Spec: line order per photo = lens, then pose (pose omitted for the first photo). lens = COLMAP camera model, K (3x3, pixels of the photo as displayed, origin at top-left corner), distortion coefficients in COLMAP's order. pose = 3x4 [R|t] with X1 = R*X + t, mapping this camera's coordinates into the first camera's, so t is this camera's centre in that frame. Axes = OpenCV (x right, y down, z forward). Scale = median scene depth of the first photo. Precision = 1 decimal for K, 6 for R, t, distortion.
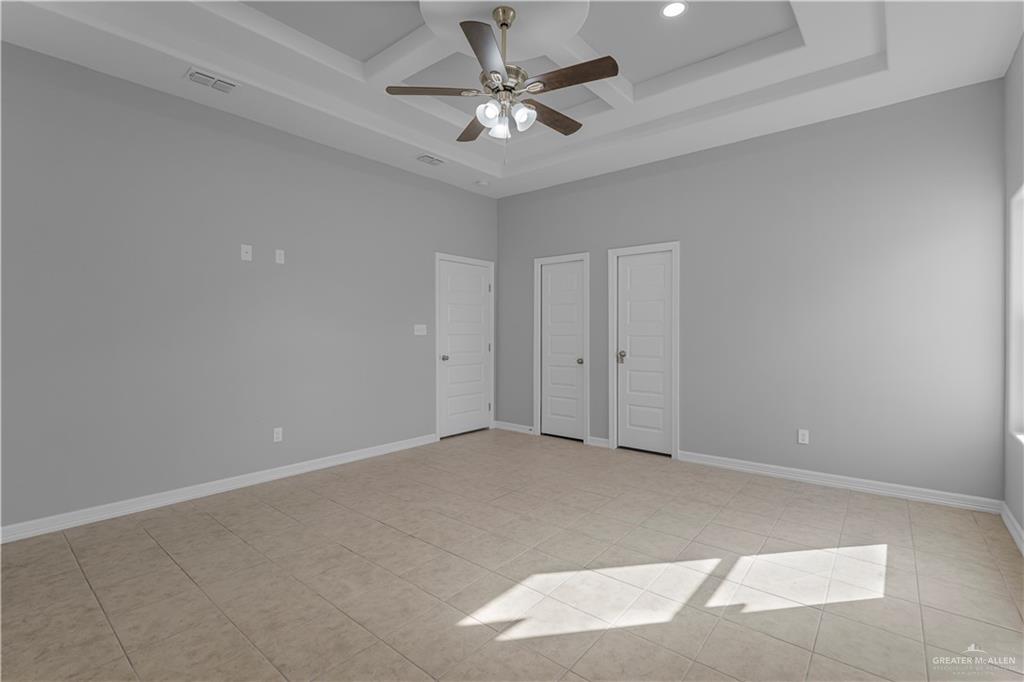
lens RADIAL K [[460.1, 0, 504.4], [0, 460.1, 338.7], [0, 0, 1]] dist [-0.002036, -0.000759]
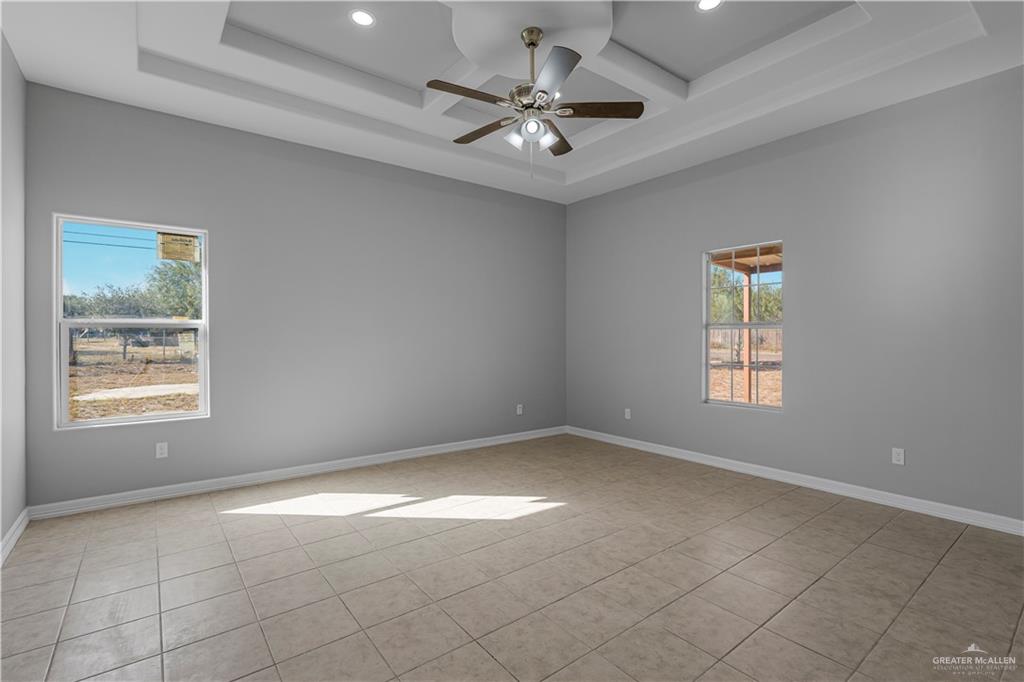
lens RADIAL K [[460.1, 0, 504.4], [0, 460.1, 338.7], [0, 0, 1]] dist [-0.002036, -0.000759]
pose [[-0.974189, -0.000127, 0.225734, -0.178345], [0.003310, 0.999884, 0.014849, -0.028621], [-0.225710, 0.015213, -0.974076, 2.055799]]
